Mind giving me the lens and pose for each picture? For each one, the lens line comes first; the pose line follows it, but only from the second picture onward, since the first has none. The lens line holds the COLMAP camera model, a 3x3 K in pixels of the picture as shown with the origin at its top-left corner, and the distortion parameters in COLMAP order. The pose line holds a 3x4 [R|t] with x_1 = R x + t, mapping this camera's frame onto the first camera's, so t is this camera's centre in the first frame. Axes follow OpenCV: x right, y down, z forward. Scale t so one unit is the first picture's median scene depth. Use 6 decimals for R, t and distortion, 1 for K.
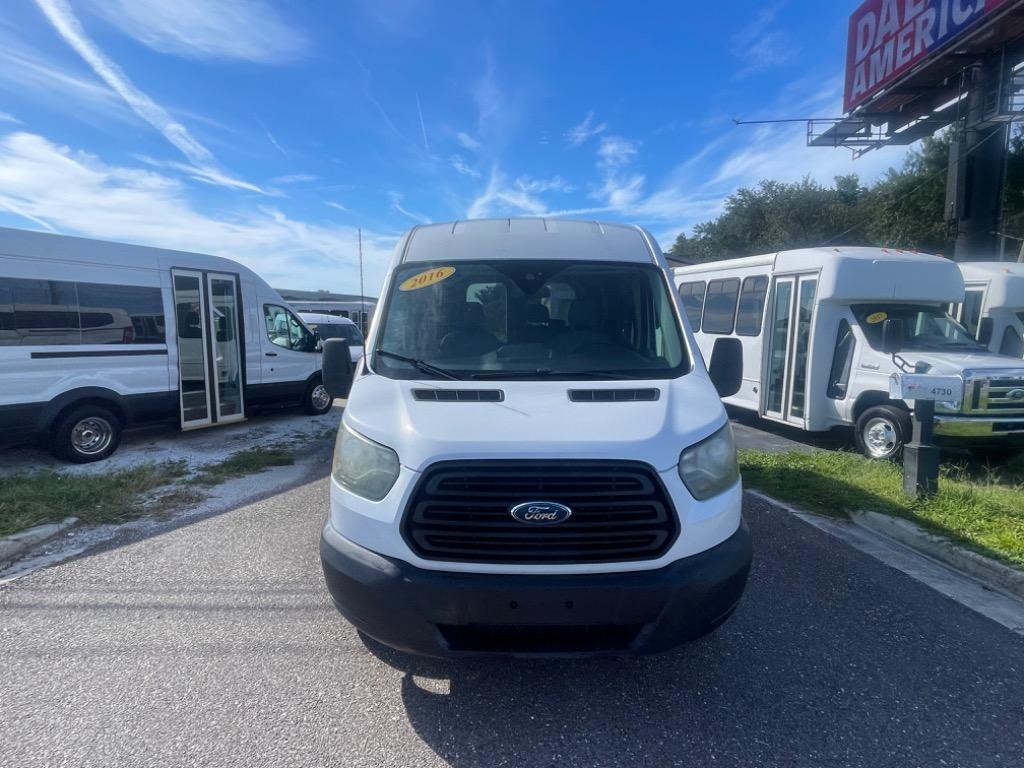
lens RADIAL K [[524.1, 0, 512.0], [0, 524.1, 384.0], [0, 0, 1]] dist [0.000177, -0.000236]
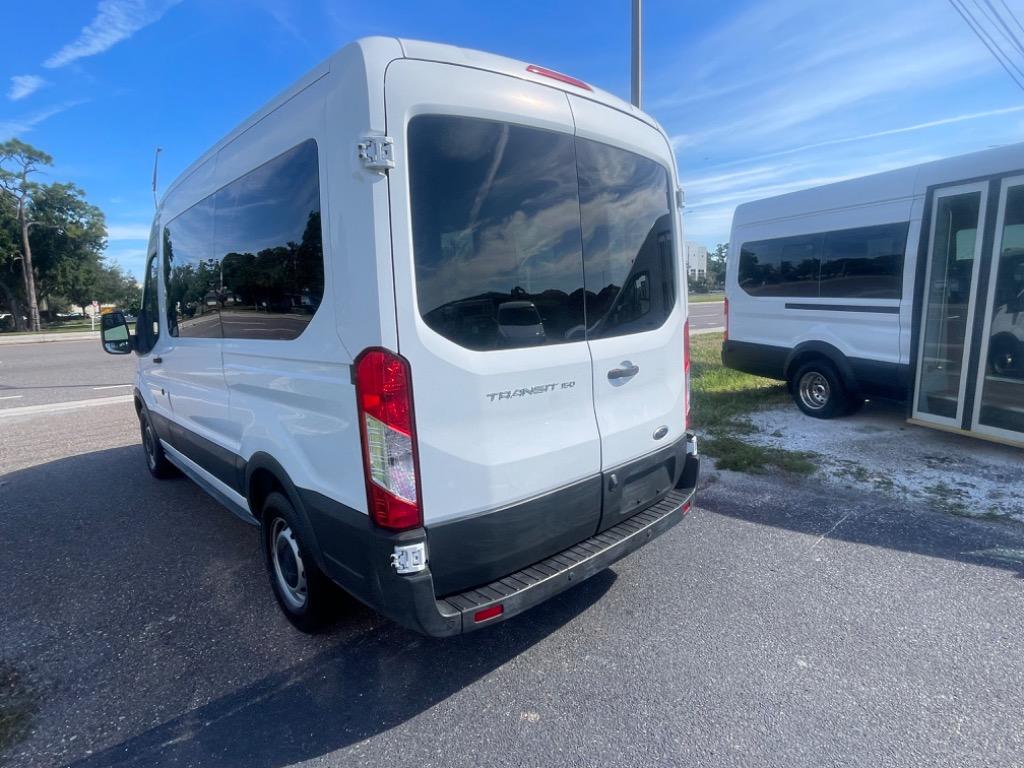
lens RADIAL K [[564.6, 0, 512.0], [0, 564.6, 384.0], [0, 0, 1]] dist [-0.003835, -0.000218]
pose [[-0.732324, 0.128664, -0.668691, 0.280161], [-0.043368, 0.971182, 0.234362, -0.120489], [0.679574, 0.200628, -0.705639, 1.189925]]
